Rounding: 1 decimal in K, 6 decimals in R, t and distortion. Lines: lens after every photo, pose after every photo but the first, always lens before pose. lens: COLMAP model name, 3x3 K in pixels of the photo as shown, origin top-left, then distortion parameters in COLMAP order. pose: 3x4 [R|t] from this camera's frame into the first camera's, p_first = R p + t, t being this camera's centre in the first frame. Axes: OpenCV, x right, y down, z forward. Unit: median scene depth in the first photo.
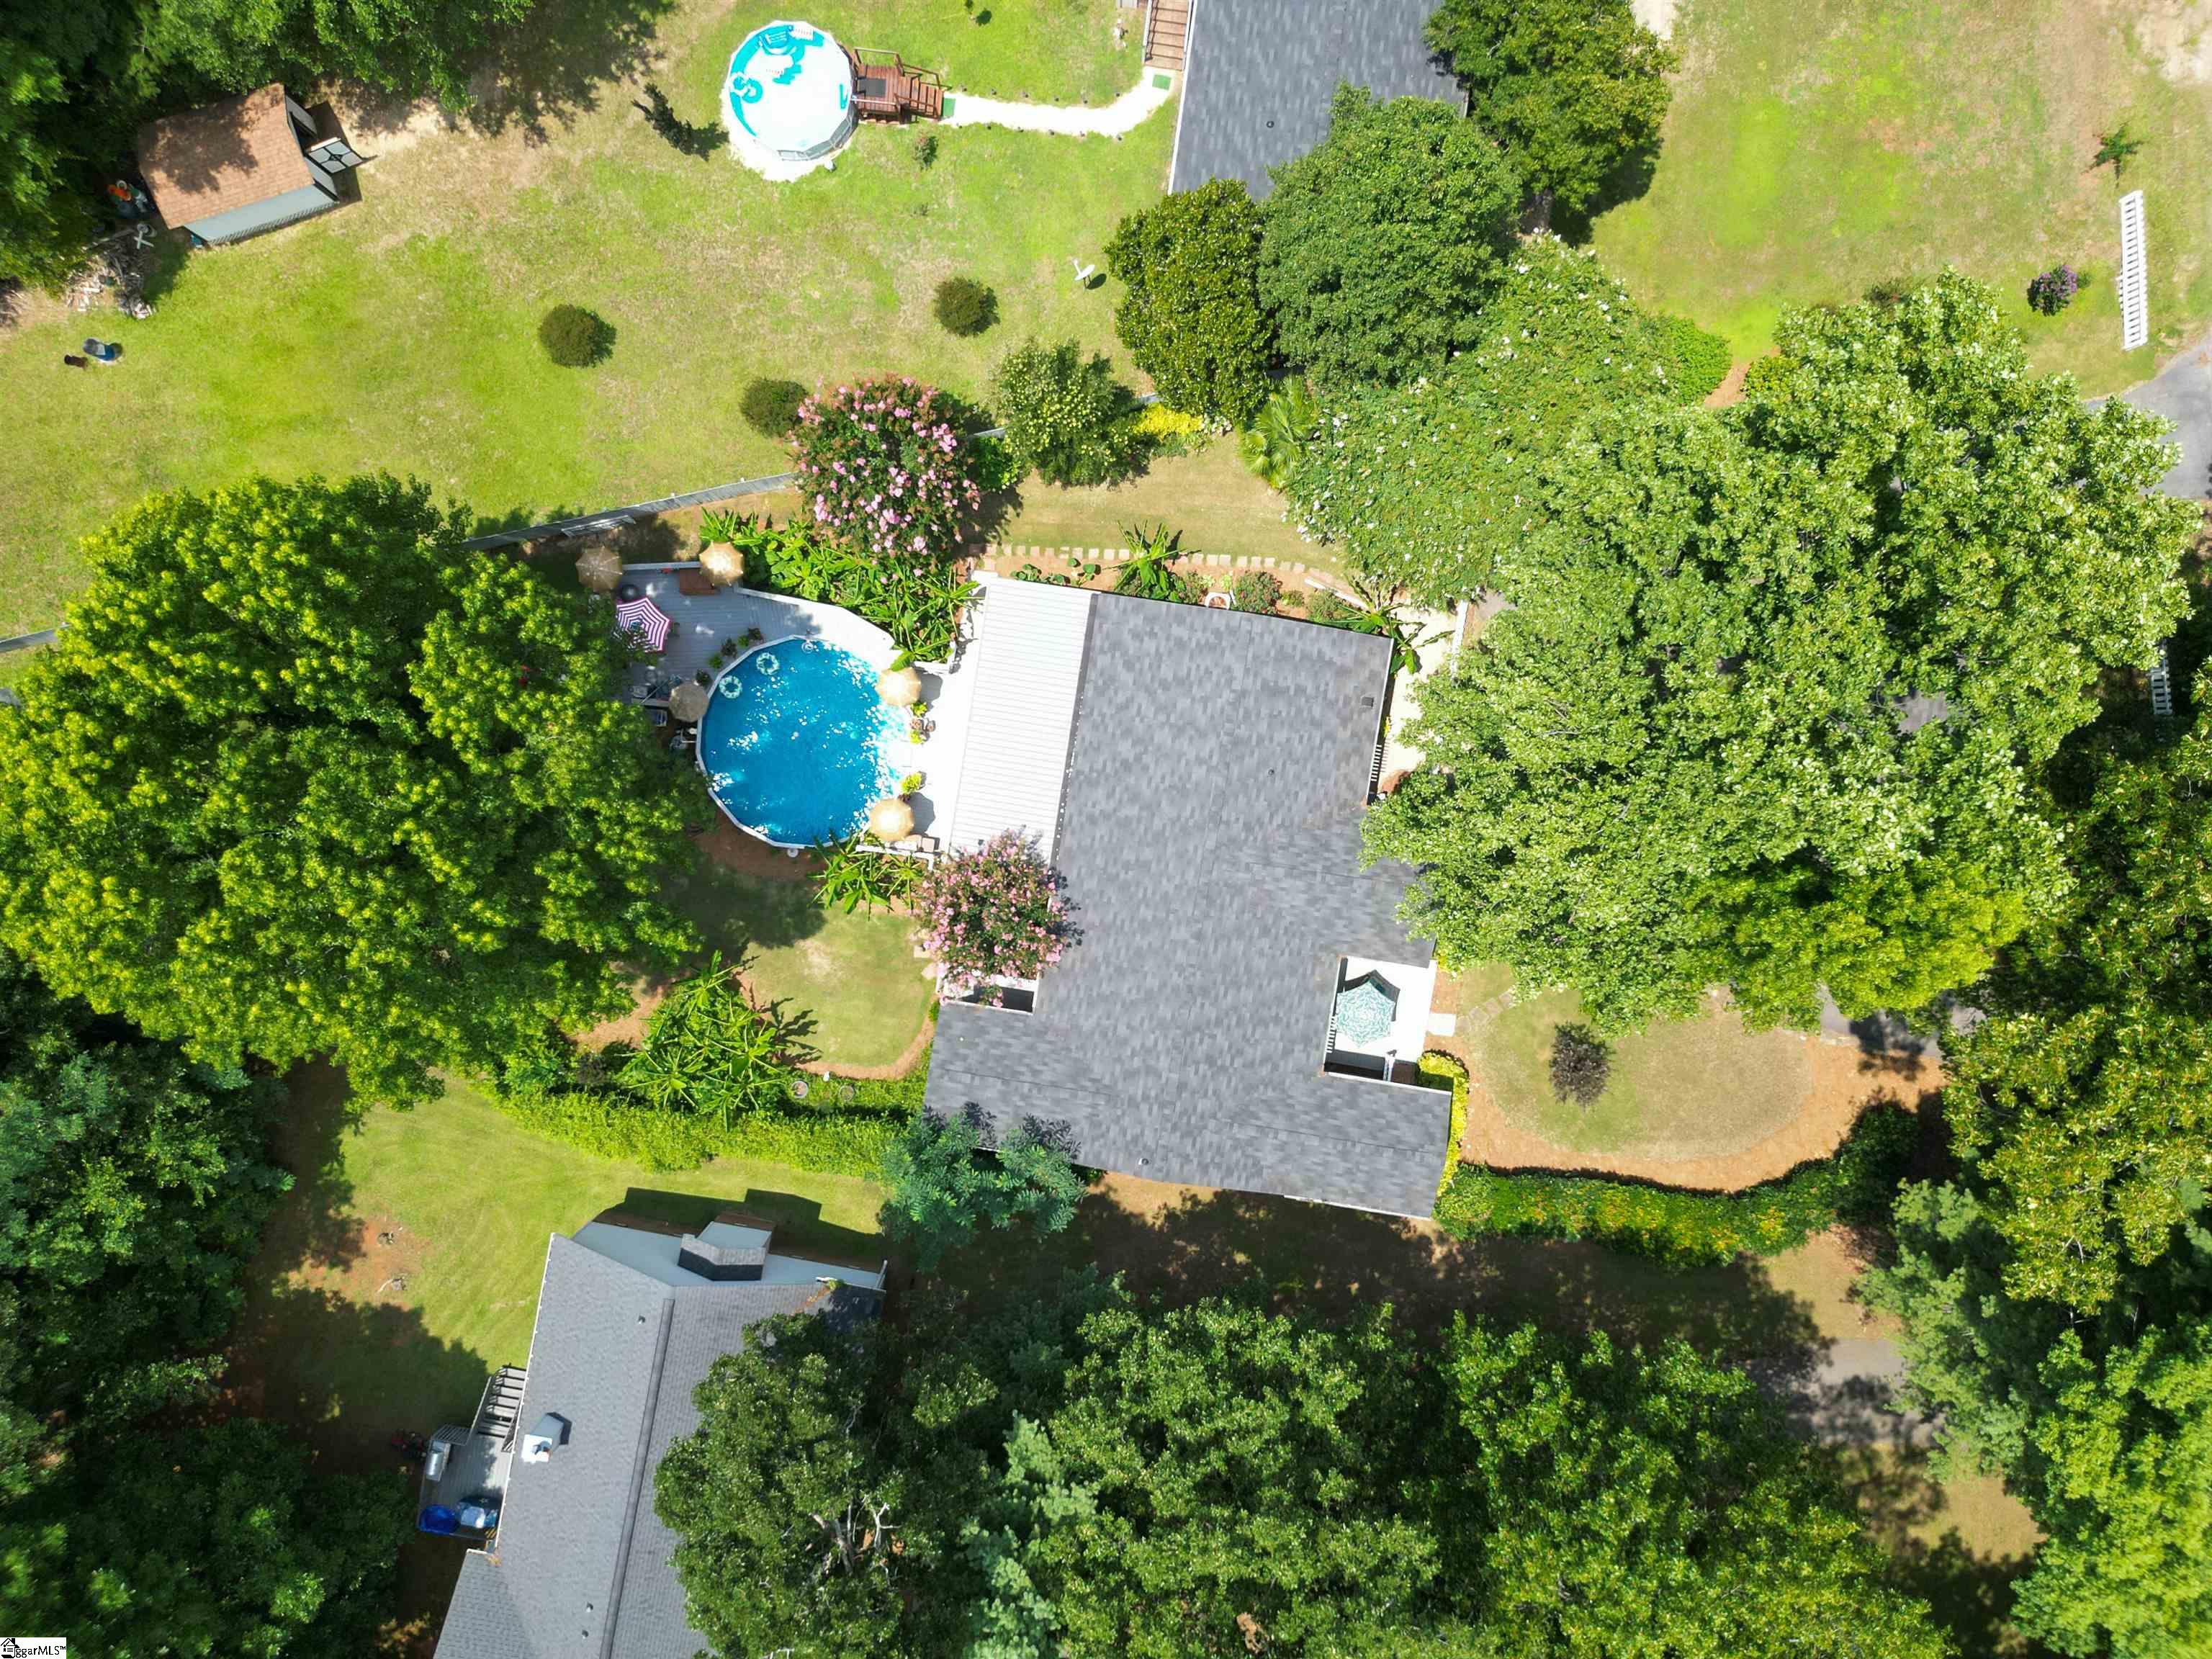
lens RADIAL K [[1543.6, 0, 1097.0], [0, 1543.6, 821.5], [0, 0, 1]] dist [0.013039, 0.000416]
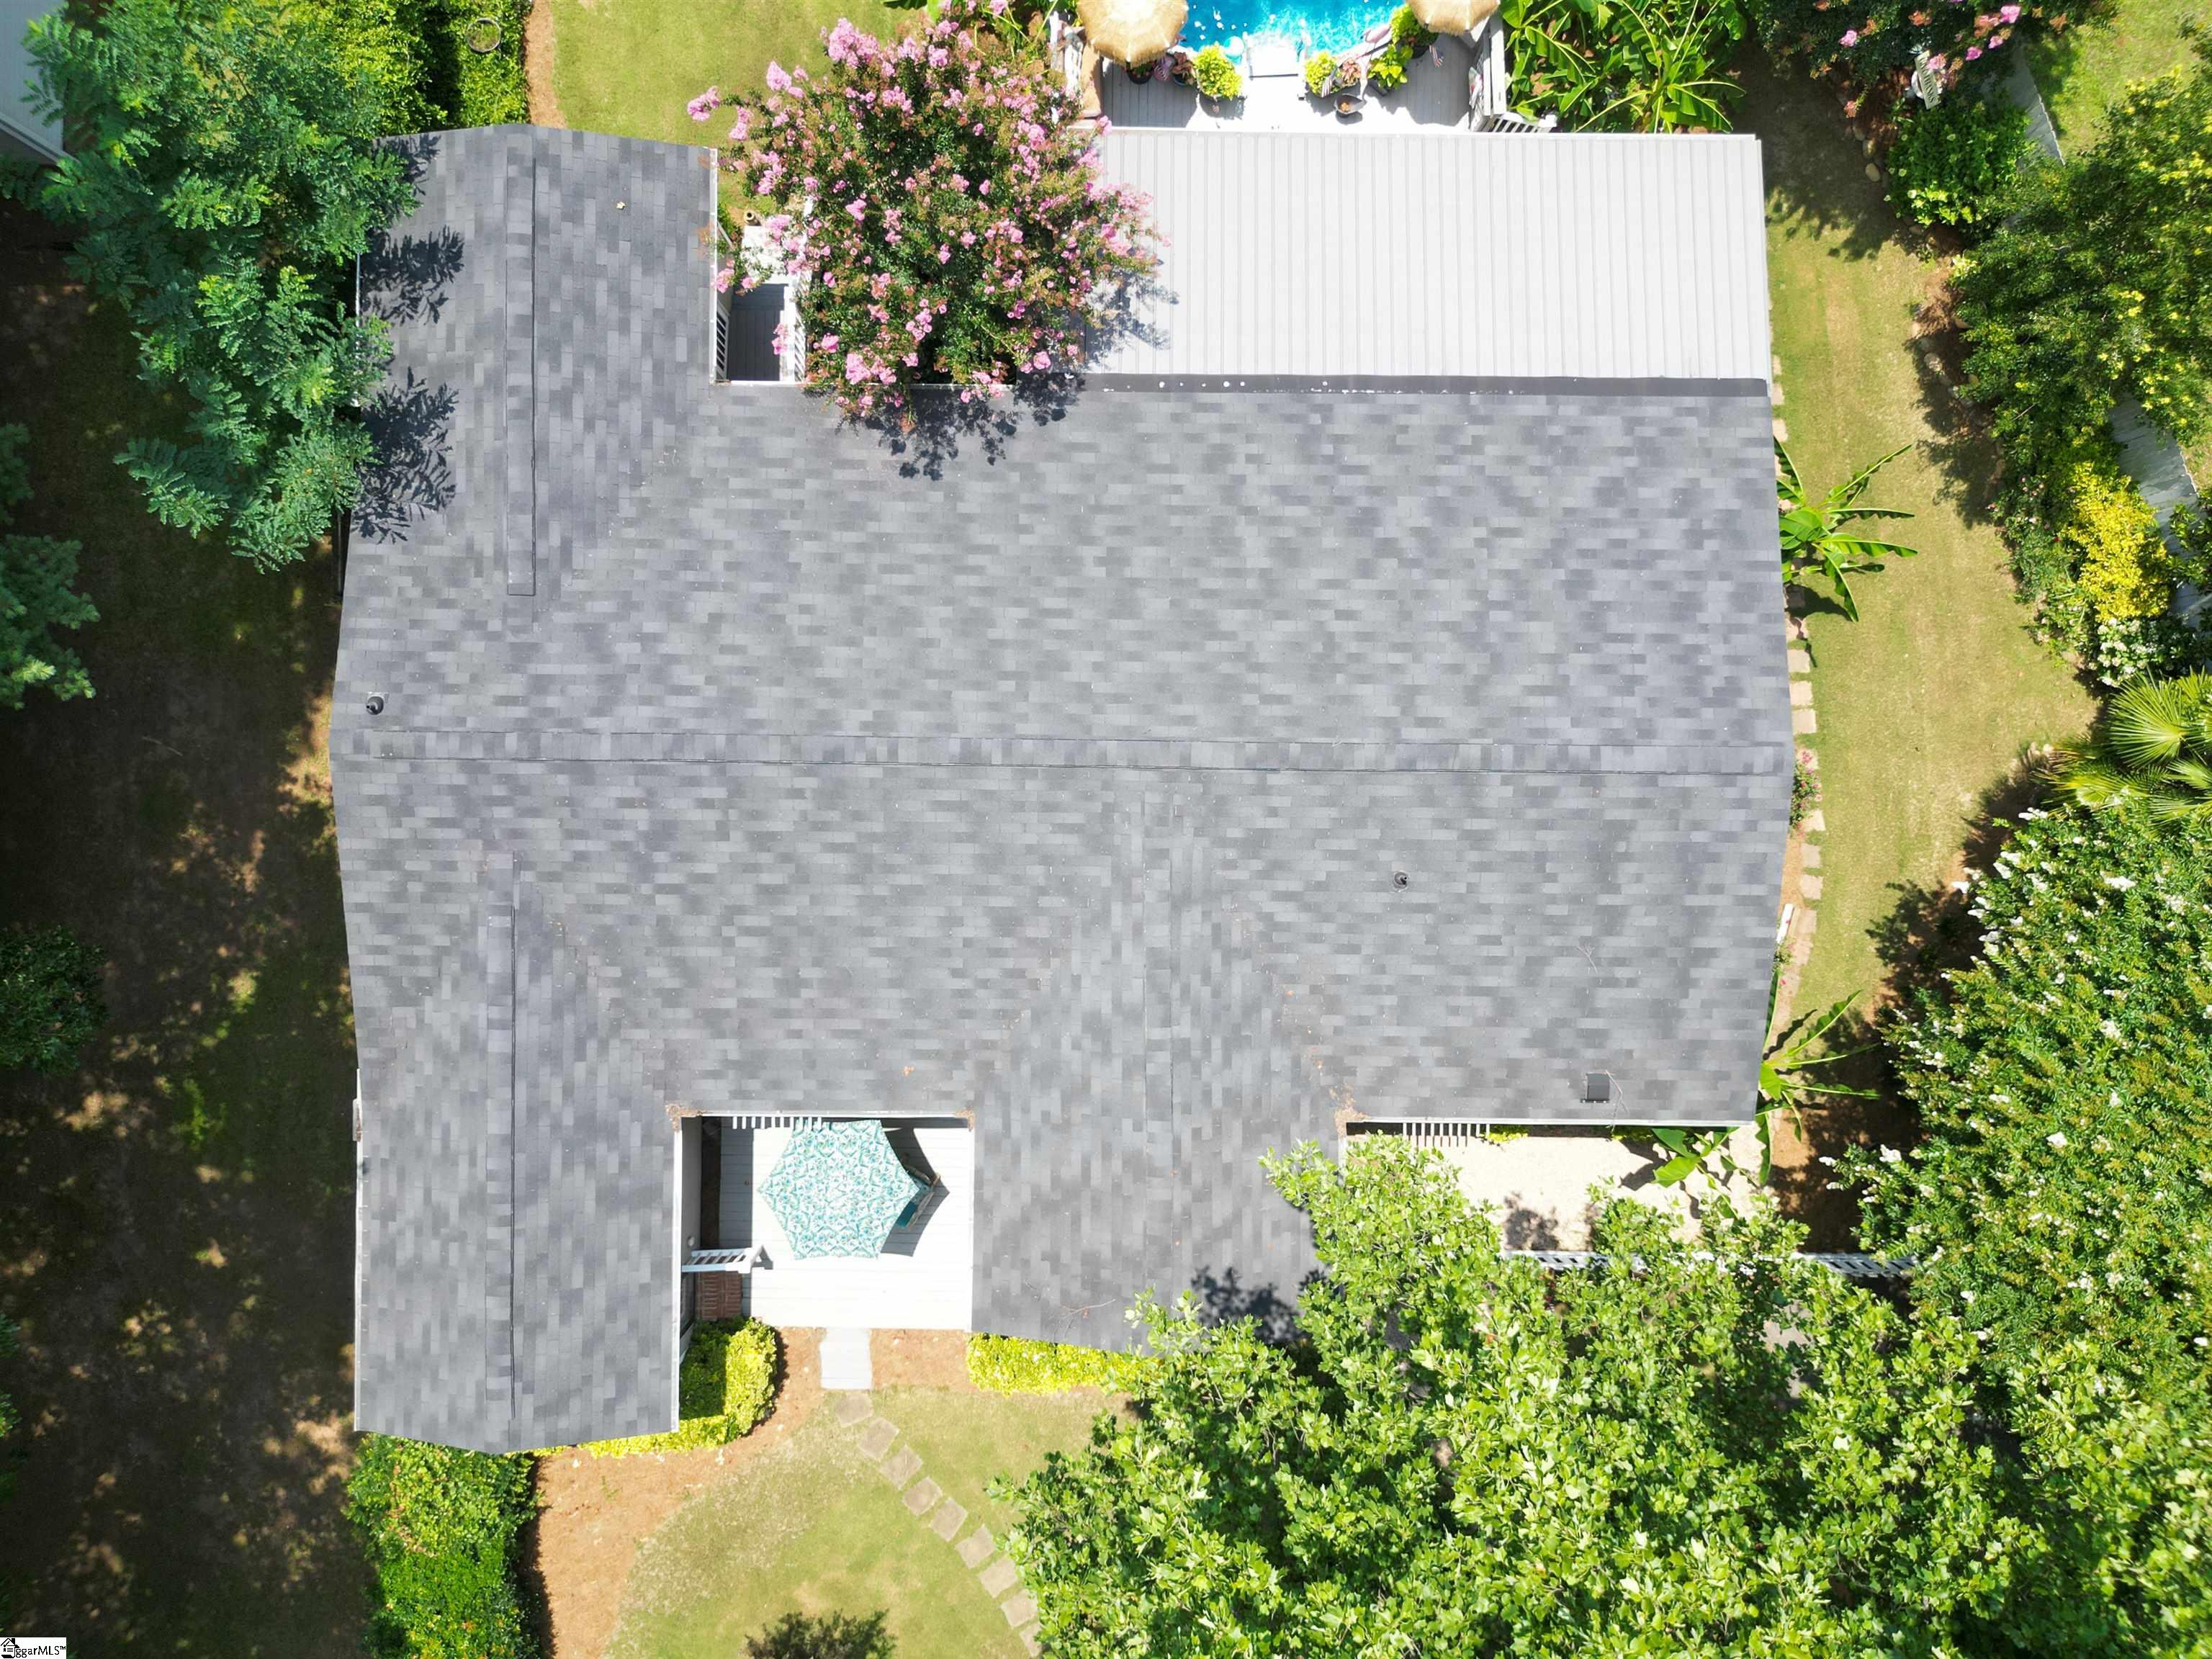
lens RADIAL K [[1543.6, 0, 1103.3], [0, 1543.6, 842.2], [0, 0, 1]] dist [0.013039, 0.000416]
pose [[0.144070, 0.988986, 0.033924, 0.074663], [-0.988664, 0.145319, -0.037772, 0.055313], [-0.042286, -0.028098, 0.998710, 0.571911]]
